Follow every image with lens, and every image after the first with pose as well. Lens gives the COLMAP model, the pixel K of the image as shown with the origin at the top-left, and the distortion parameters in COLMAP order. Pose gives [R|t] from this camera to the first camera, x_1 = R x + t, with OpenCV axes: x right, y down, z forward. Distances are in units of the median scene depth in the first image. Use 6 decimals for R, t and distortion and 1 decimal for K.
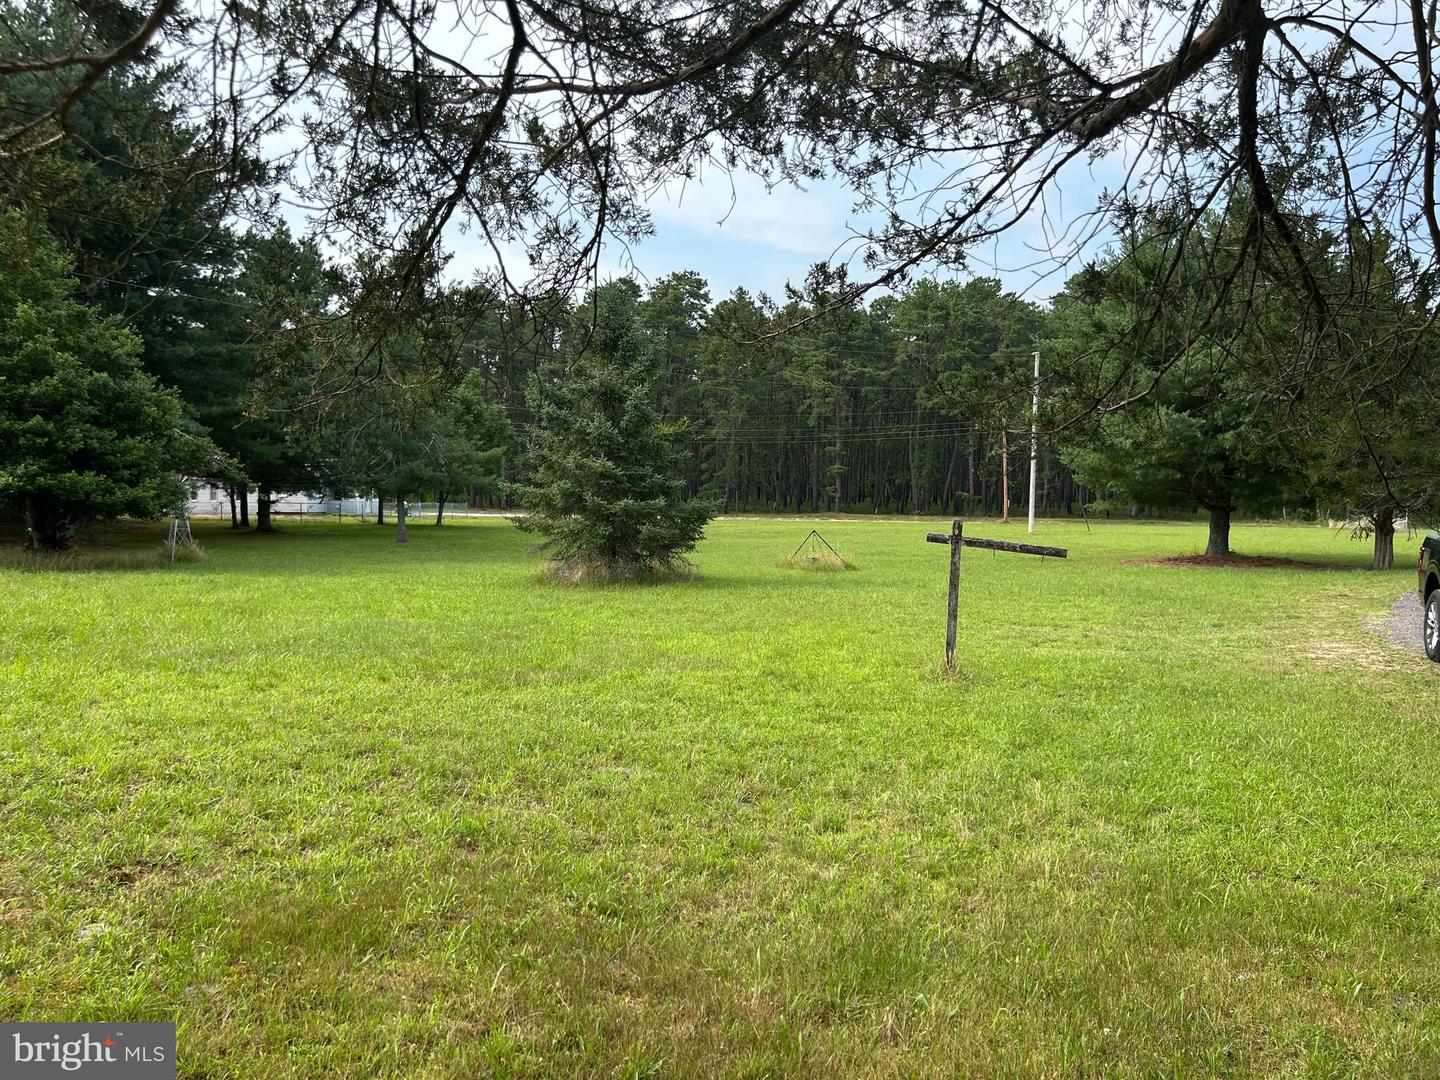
lens RADIAL K [[1088.5, 0, 719.8], [0, 1088.5, 543.3], [0, 0, 1]] dist [0.072912, 0.000157]
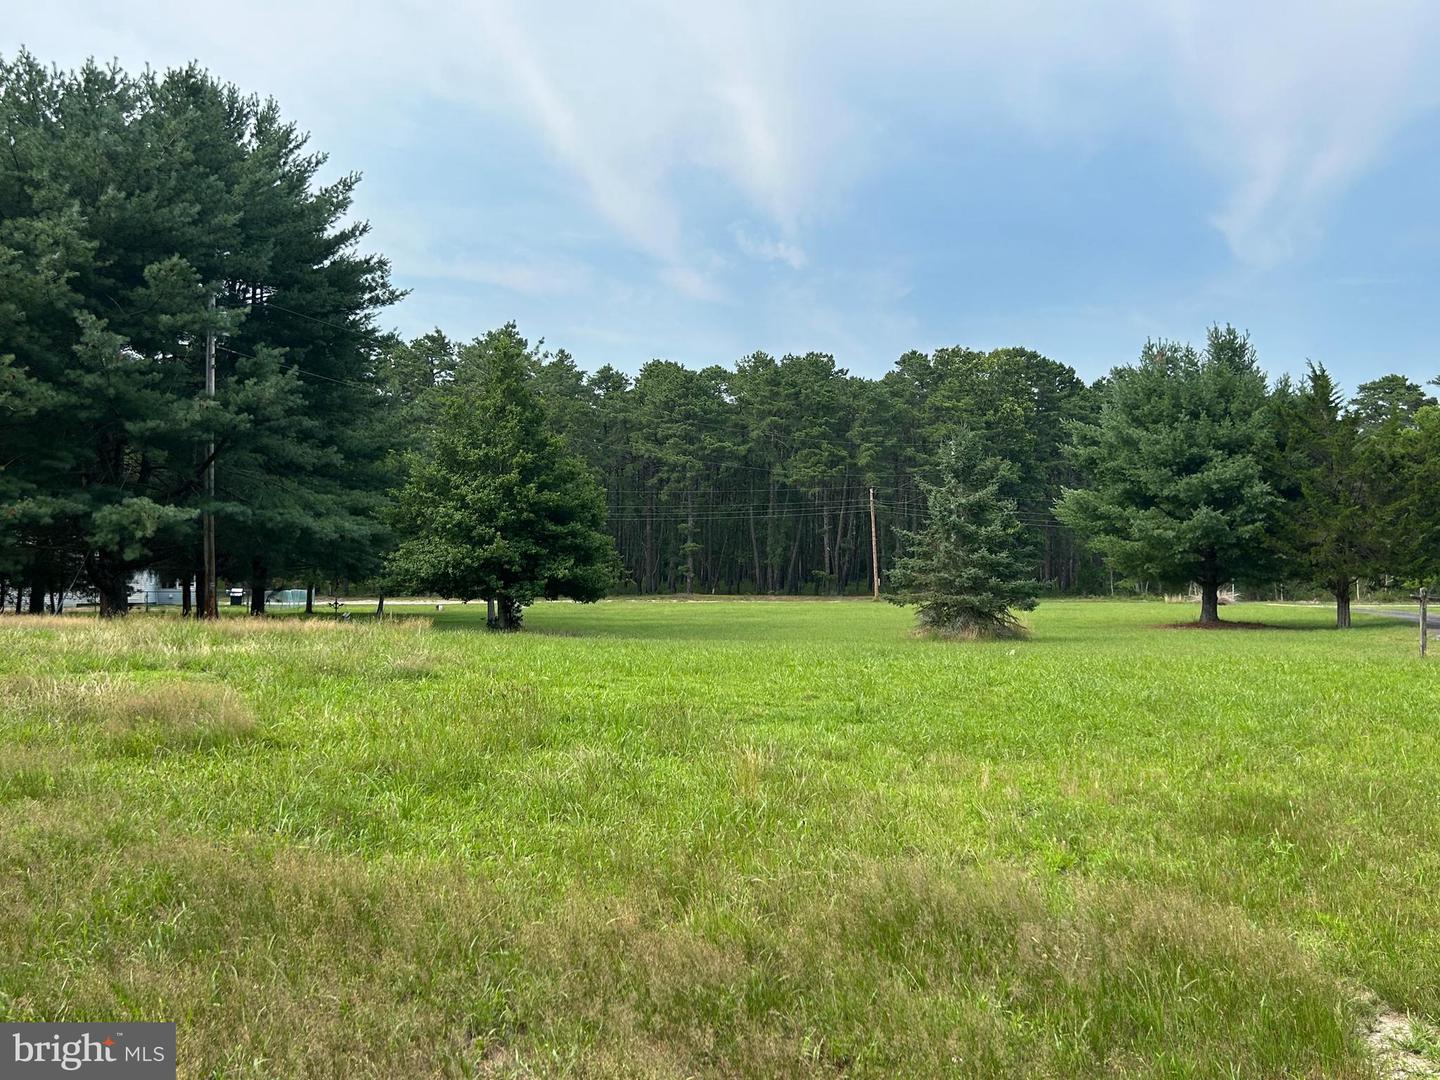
lens RADIAL K [[1342.6, 0, 719.8], [0, 1342.6, 538.9], [0, 0, 1]] dist [0.001179, 0.000000]
pose [[0.957732, 0.001177, 0.287661, -0.309126], [0.019257, 0.997486, -0.068197, 0.006655], [-0.287018, 0.070854, 0.955301, -0.183424]]
